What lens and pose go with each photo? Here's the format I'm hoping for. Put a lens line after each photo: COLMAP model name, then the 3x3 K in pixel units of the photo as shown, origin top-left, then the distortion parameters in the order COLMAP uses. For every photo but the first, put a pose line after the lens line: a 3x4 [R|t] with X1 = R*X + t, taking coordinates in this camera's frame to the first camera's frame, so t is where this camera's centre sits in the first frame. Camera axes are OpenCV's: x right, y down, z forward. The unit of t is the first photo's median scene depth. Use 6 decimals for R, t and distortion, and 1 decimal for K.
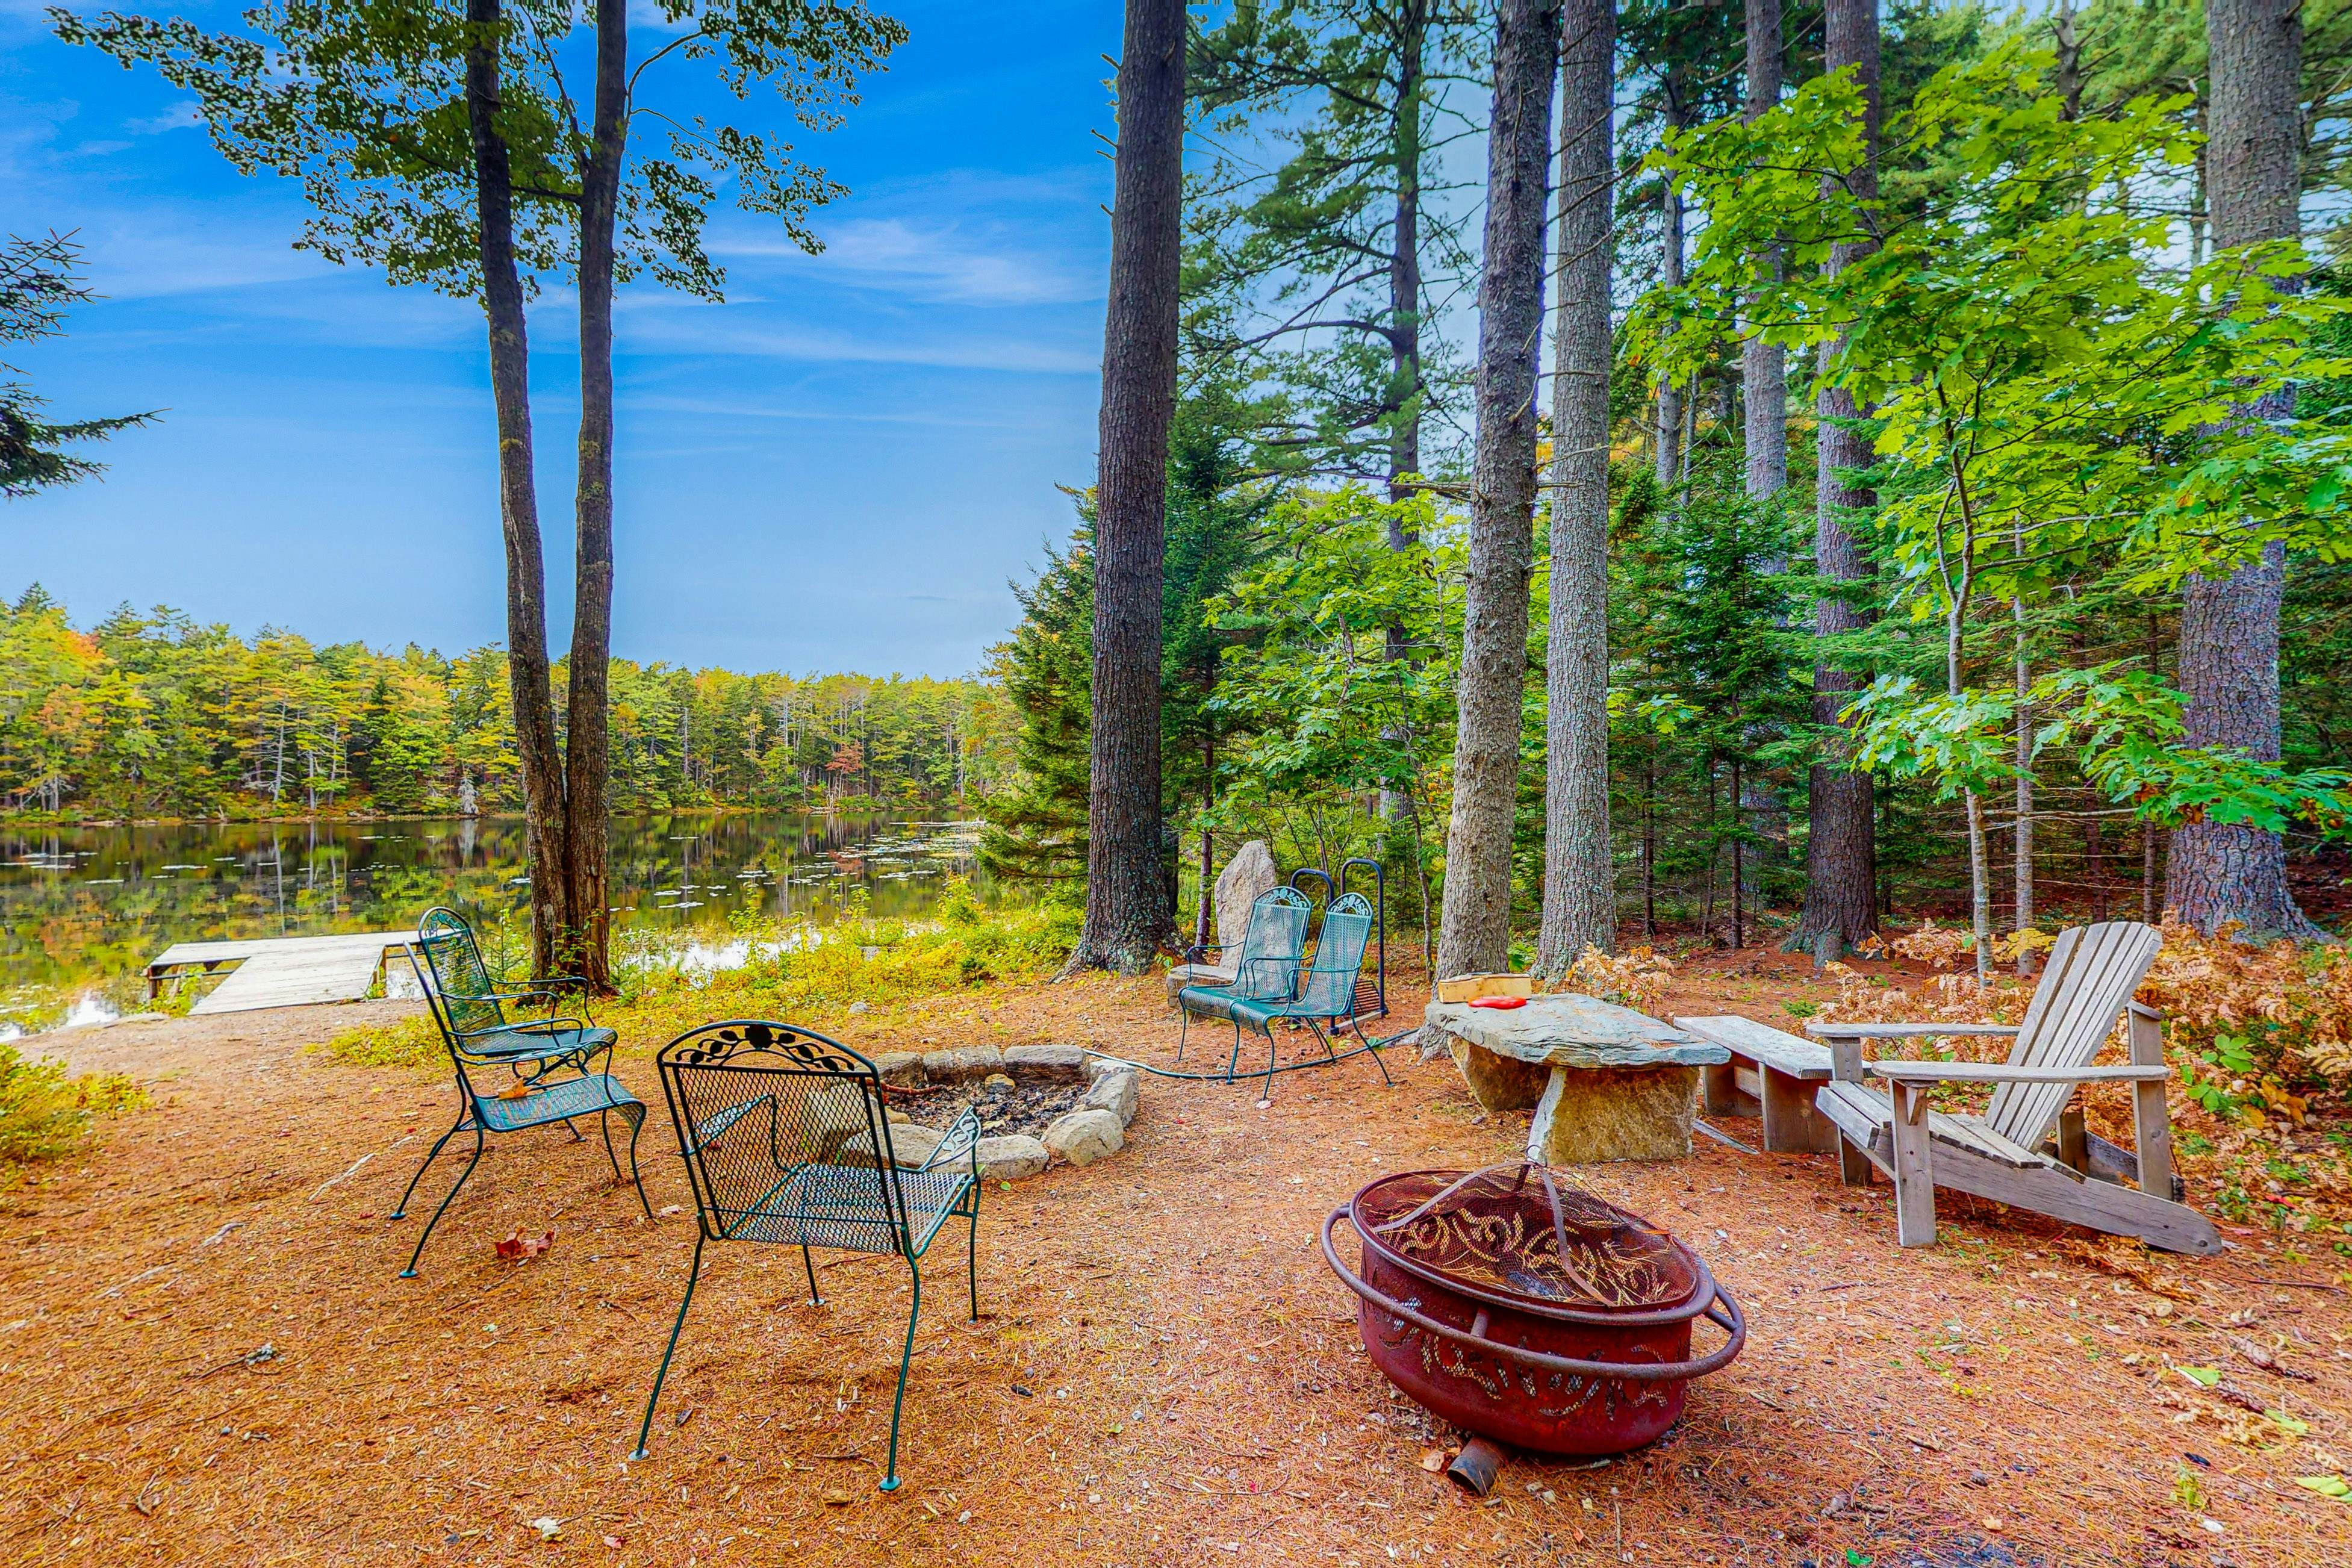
lens RADIAL K [[1015.7, 0, 1170.1], [0, 1015.7, 784.1], [0, 0, 1]] dist [-0.003725, 0.002359]
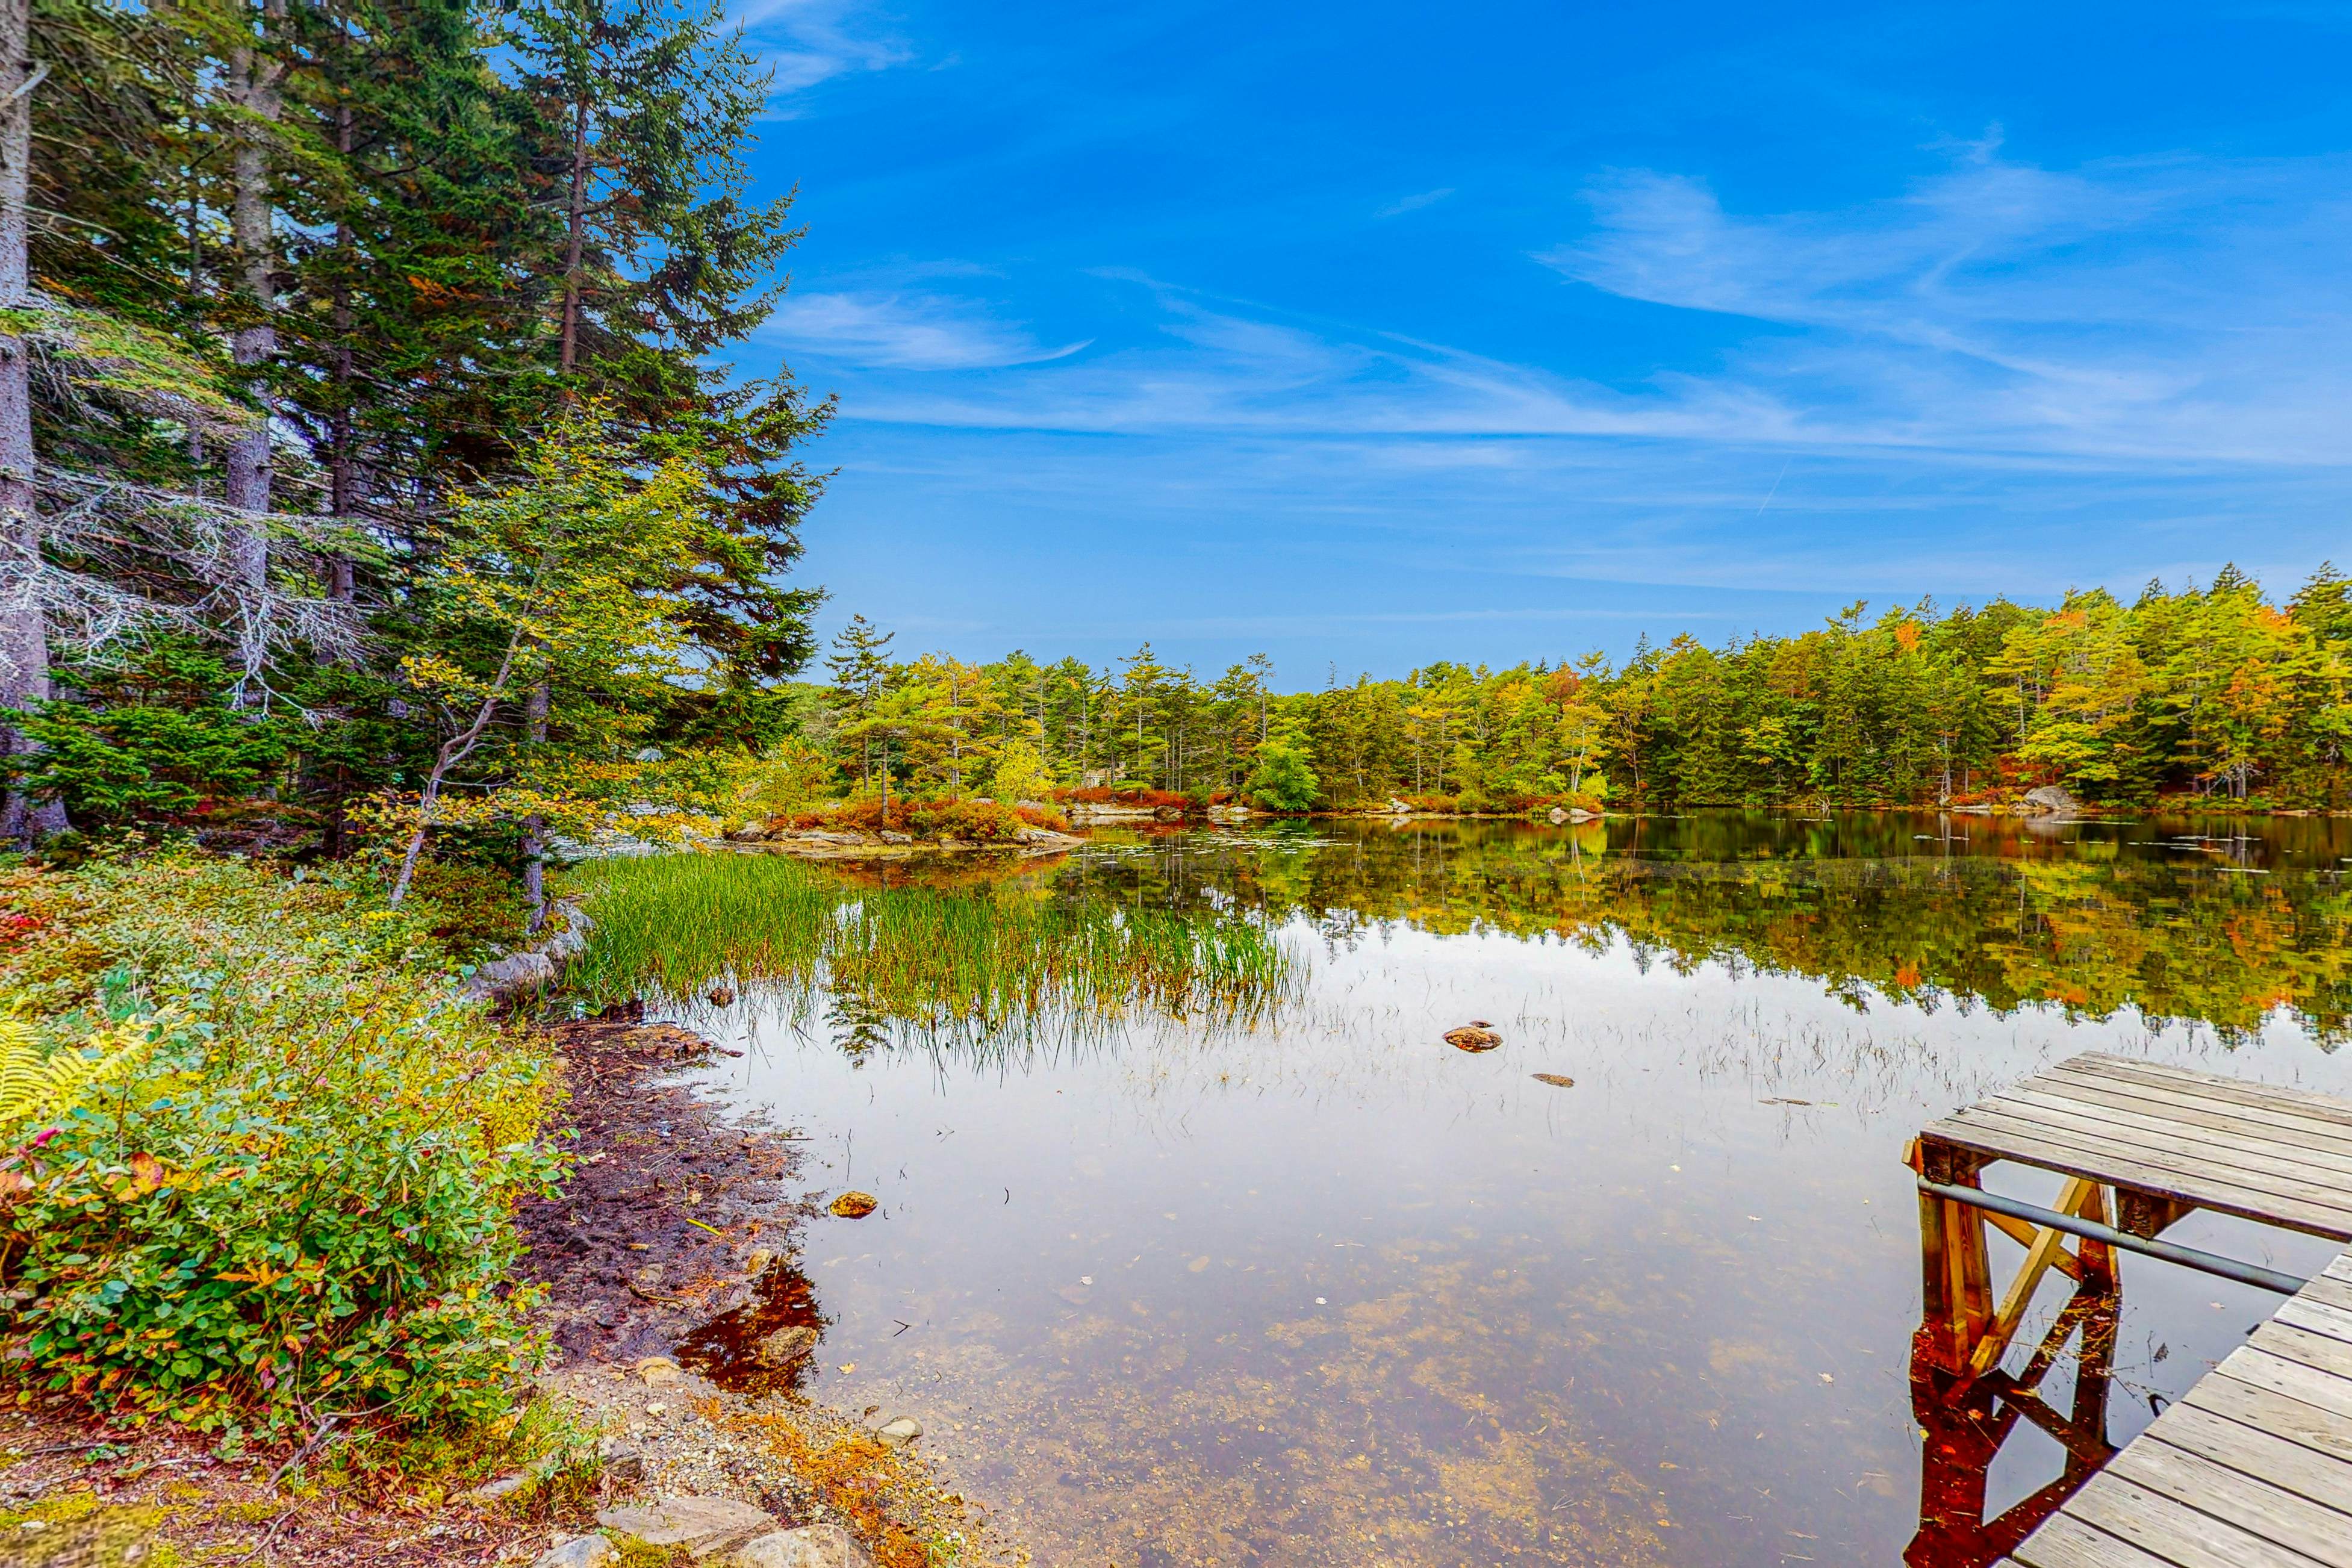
lens RADIAL K [[1015.7, 0, 1186.8], [0, 1015.7, 791.2], [0, 0, 1]] dist [-0.003725, 0.002359]
pose [[-0.081116, 0.004608, -0.996694, -0.085665], [0.006751, 0.999969, 0.004073, 0.008615], [0.996682, -0.006398, -0.081144, 0.099901]]
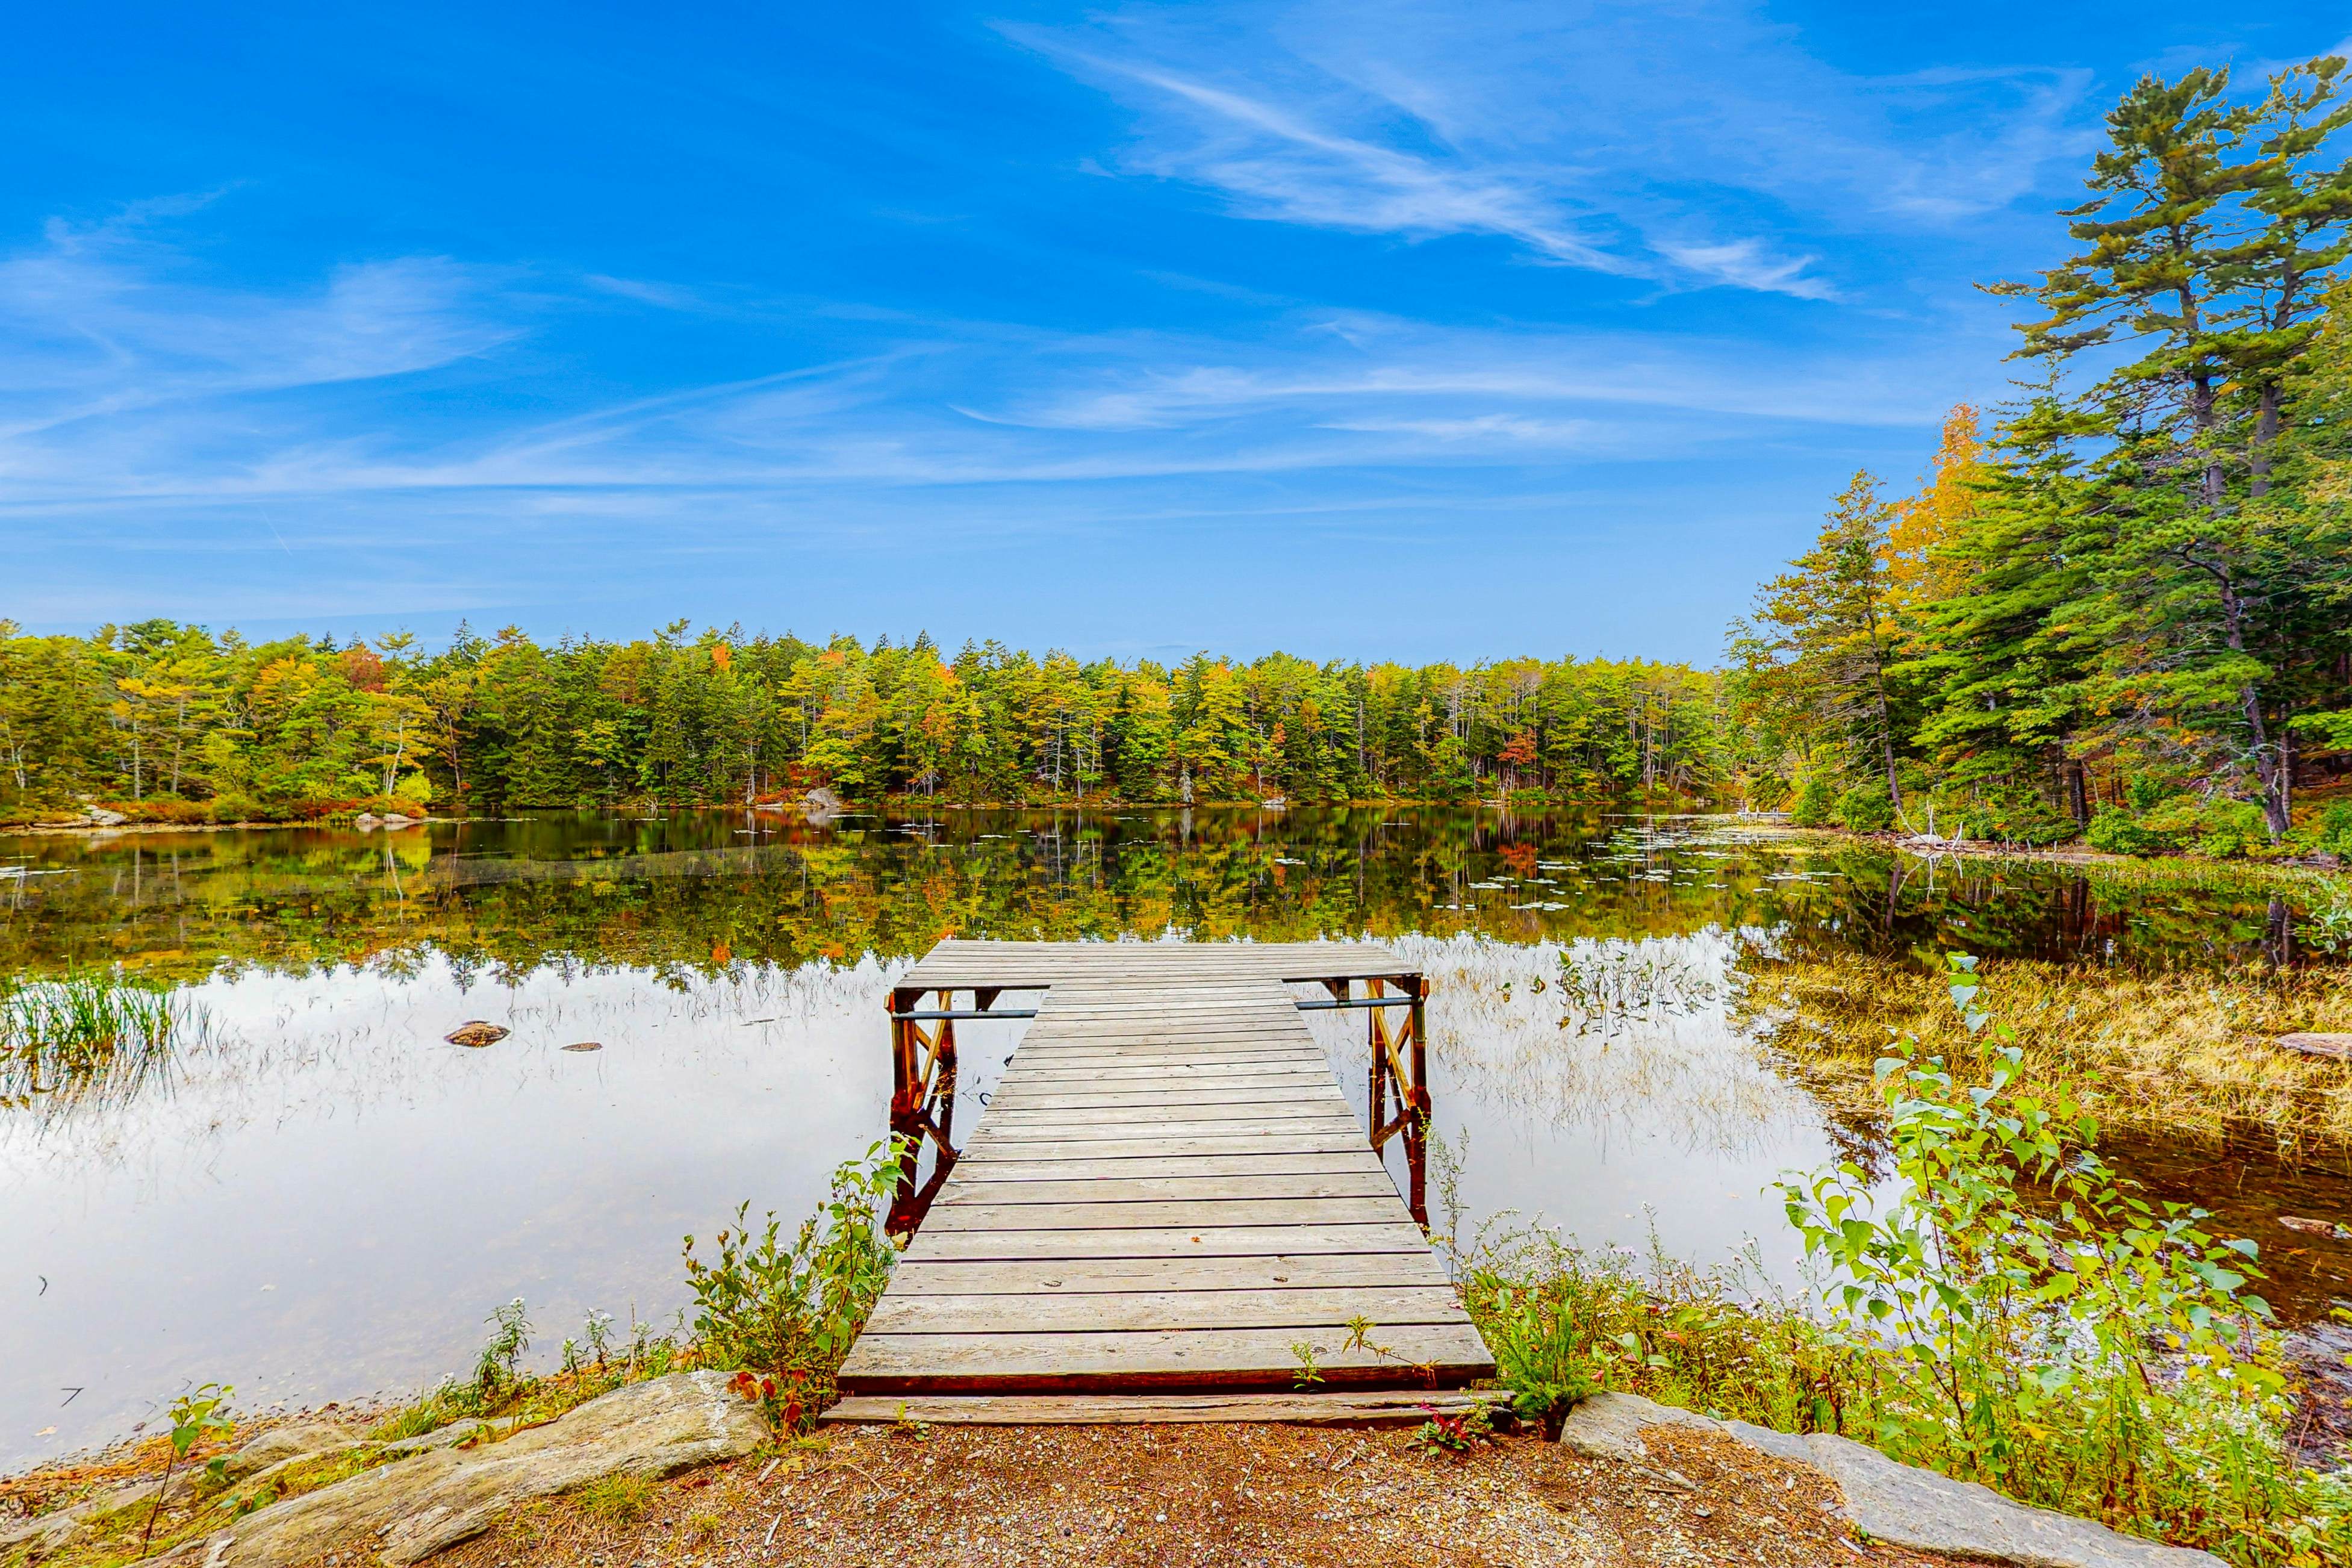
lens RADIAL K [[1015.7, 0, 1170.8], [0, 1015.7, 772.3], [0, 0, 1]] dist [-0.003725, 0.002359]
pose [[0.819552, -0.007763, -0.572952, -0.071637], [0.002757, 0.999950, -0.009605, 0.007553], [0.572998, 0.006292, 0.819533, 0.080453]]
